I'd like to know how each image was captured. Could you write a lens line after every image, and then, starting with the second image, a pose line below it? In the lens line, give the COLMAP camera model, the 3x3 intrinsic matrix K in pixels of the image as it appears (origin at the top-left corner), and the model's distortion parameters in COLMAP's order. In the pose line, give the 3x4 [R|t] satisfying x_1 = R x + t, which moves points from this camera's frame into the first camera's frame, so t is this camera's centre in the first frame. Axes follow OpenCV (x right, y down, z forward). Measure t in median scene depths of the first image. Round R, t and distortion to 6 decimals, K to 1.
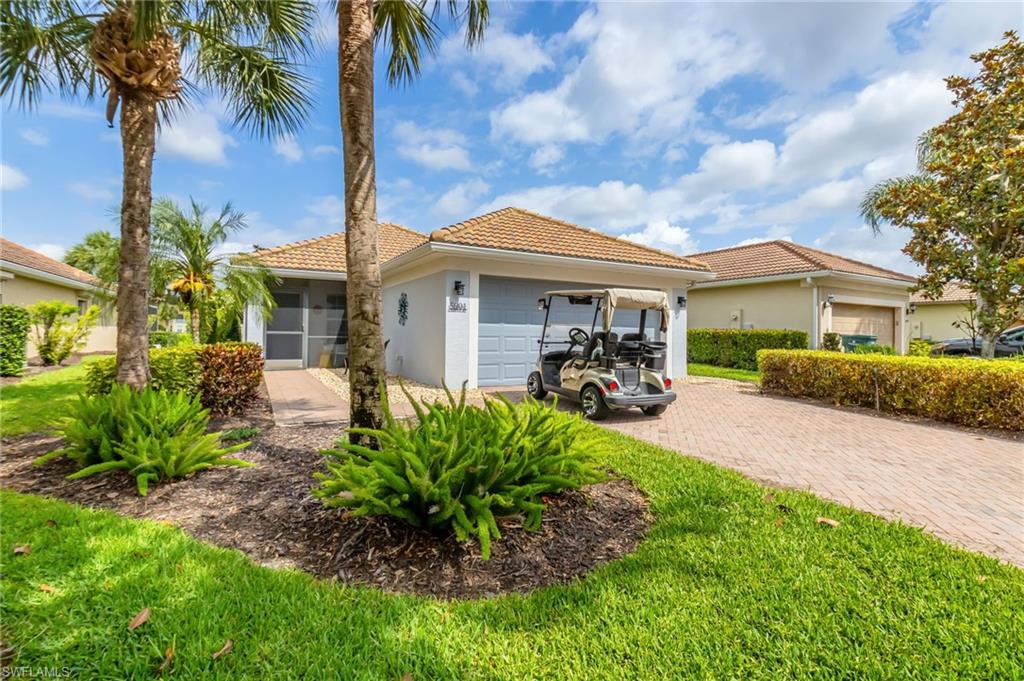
lens RADIAL K [[474.5, 0, 515.5], [0, 474.5, 334.4], [0, 0, 1]] dist [-0.001497, -0.001013]
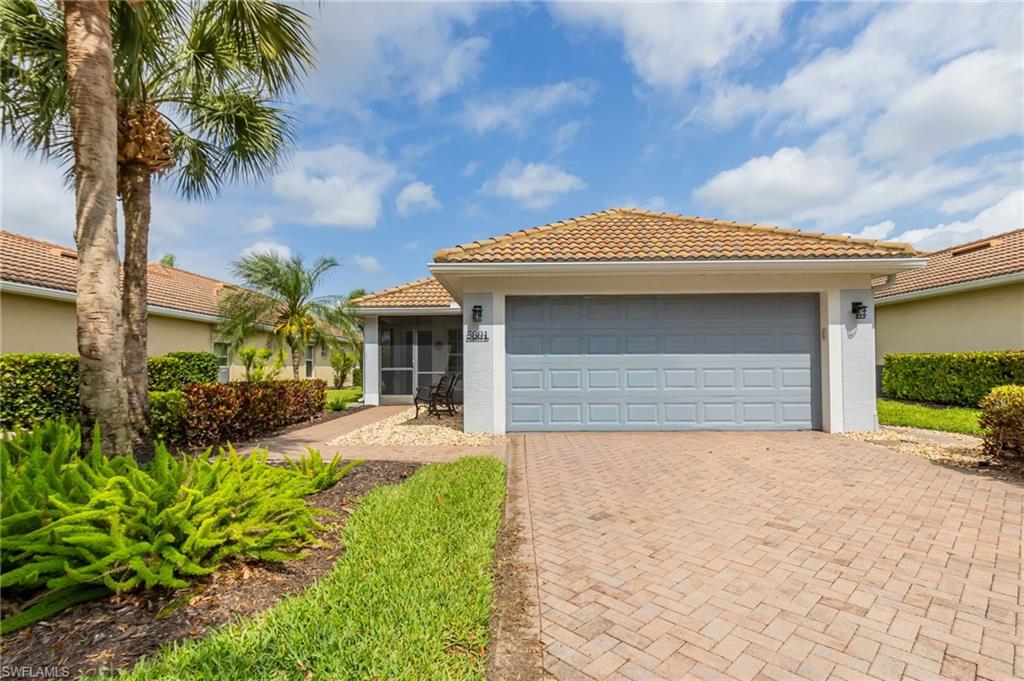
lens RADIAL K [[500.2, 0, 510.5], [0, 500.2, 365.2], [0, 0, 1]] dist [-0.002053, -0.000537]
pose [[0.857563, -0.020005, -0.513991, 0.380256], [0.016248, 0.999798, -0.011805, 0.006038], [0.514123, 0.001772, 0.857715, 0.252444]]
